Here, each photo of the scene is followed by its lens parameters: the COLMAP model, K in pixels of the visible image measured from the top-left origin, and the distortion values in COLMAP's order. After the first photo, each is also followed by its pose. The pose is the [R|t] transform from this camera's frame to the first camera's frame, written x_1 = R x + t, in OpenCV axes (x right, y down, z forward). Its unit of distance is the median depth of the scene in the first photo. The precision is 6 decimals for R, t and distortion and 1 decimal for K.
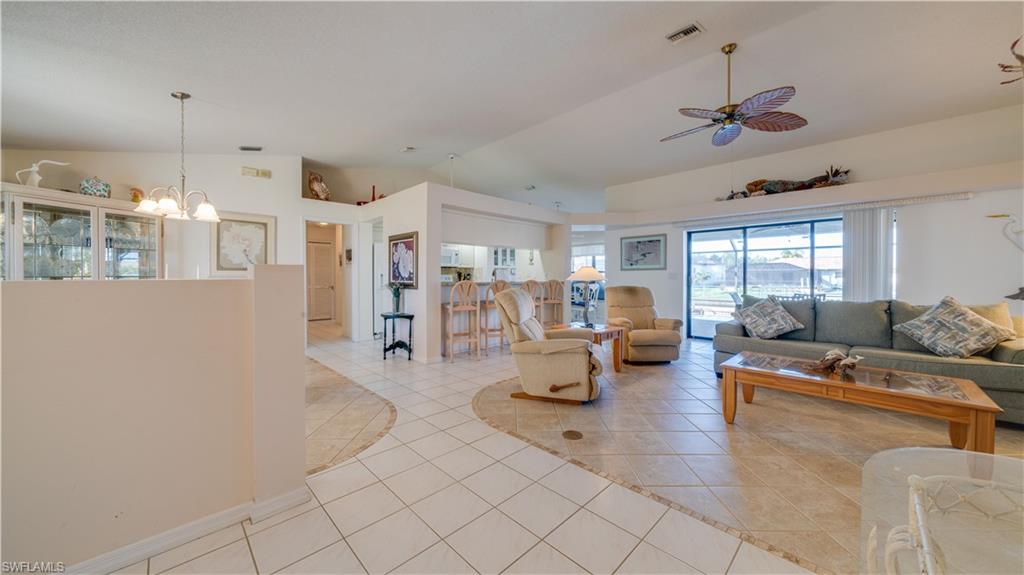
lens RADIAL K [[353.0, 0, 510.3], [0, 353.0, 278.3], [0, 0, 1]] dist [-0.003994, 0.000249]
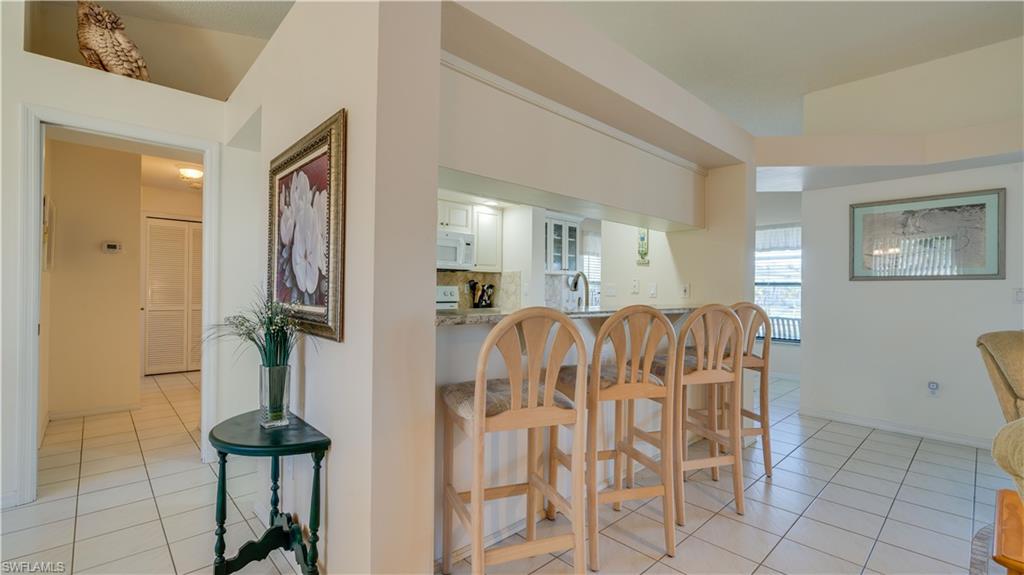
lens RADIAL K [[442.0, 0, 509.7], [0, 442.0, 289.4], [0, 0, 1]] dist [-0.000169, -0.000258]
pose [[0.999590, 0.011274, -0.026312, -0.128772], [-0.011443, 0.999915, -0.006295, -0.004714], [0.026239, 0.006594, 0.999634, 0.650813]]
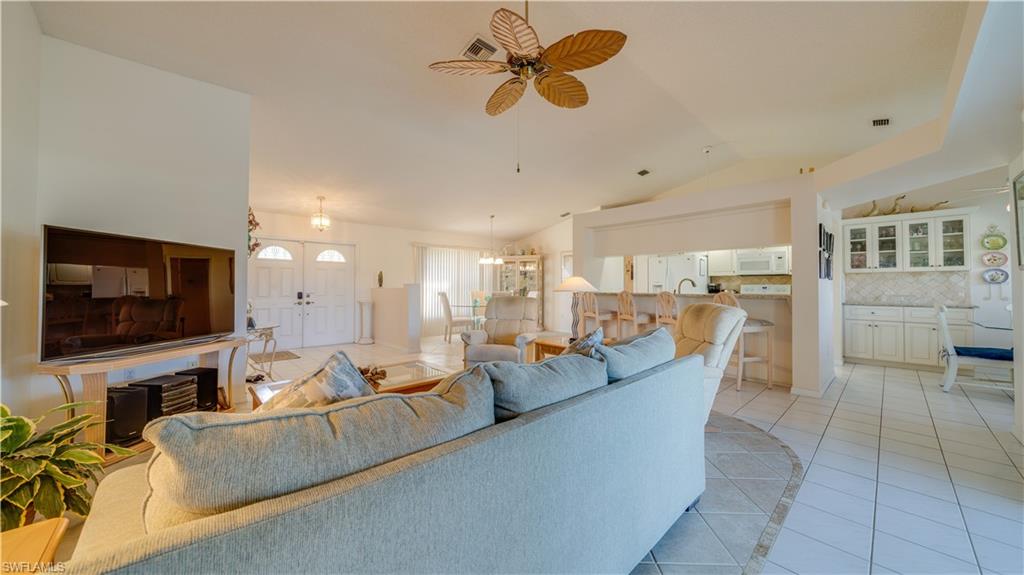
lens RADIAL K [[353.0, 0, 508.8], [0, 353.0, 279.5], [0, 0, 1]] dist [-0.003994, 0.000249]
pose [[-0.042331, -0.023404, -0.998829, 0.989476], [-0.007060, 0.999708, -0.023125, -0.001013], [0.999079, 0.006073, -0.042484, 0.748075]]
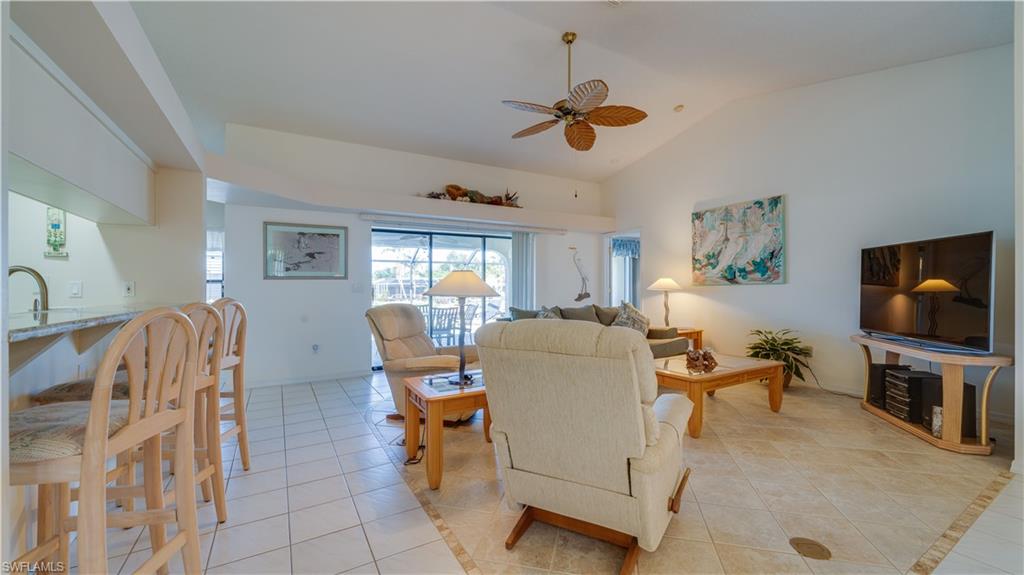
lens RADIAL K [[392.2, 0, 510.8], [0, 392.2, 292.3], [0, 0, 1]] dist [-0.000112, -0.000453]
pose [[0.243710, -0.014423, 0.969741, -0.297968], [0.012473, 0.999853, 0.011737, -0.004961], [-0.969768, 0.009235, 0.243854, 0.666926]]
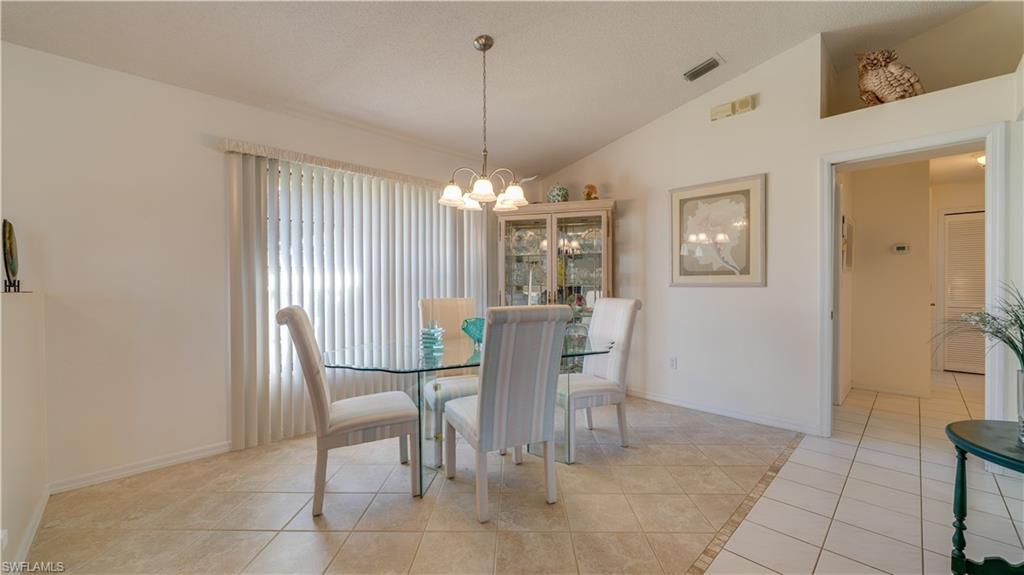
lens RADIAL K [[392.2, 0, 510.9], [0, 392.2, 284.7], [0, 0, 1]] dist [-0.000112, -0.000453]
pose [[-0.011143, 0.001017, -0.999937, -0.062268], [0.000320, 0.999999, 0.001013, -0.005491], [0.999938, -0.000309, -0.011144, 0.642845]]
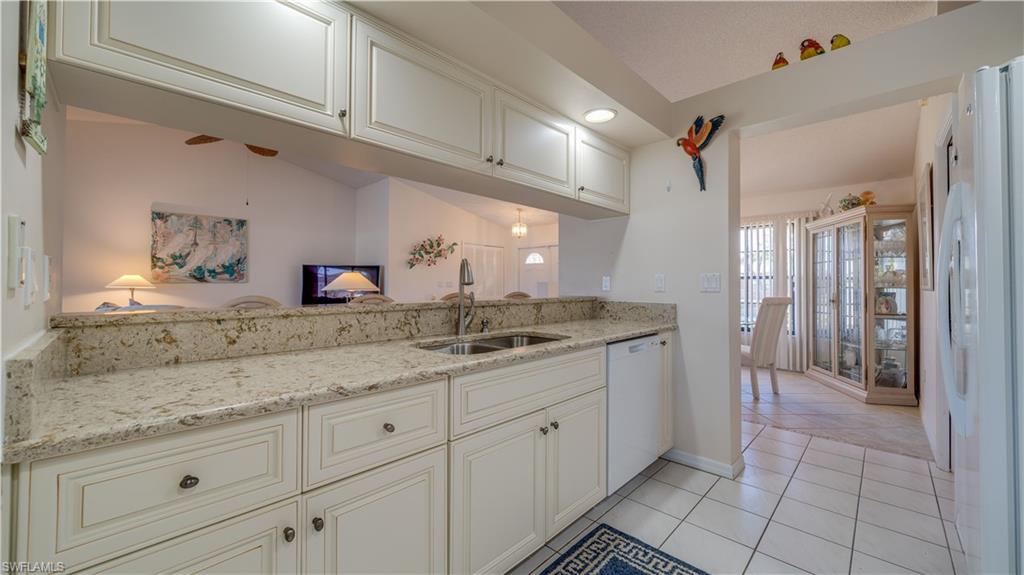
lens RADIAL K [[392.2, 0, 511.7], [0, 392.2, 279.3], [0, 0, 1]] dist [-0.000112, -0.000453]
pose [[-0.999675, -0.005332, -0.024949, -0.094618], [-0.005096, 0.999942, -0.009526, -0.010188], [0.024998, -0.009396, -0.999643, 1.597517]]
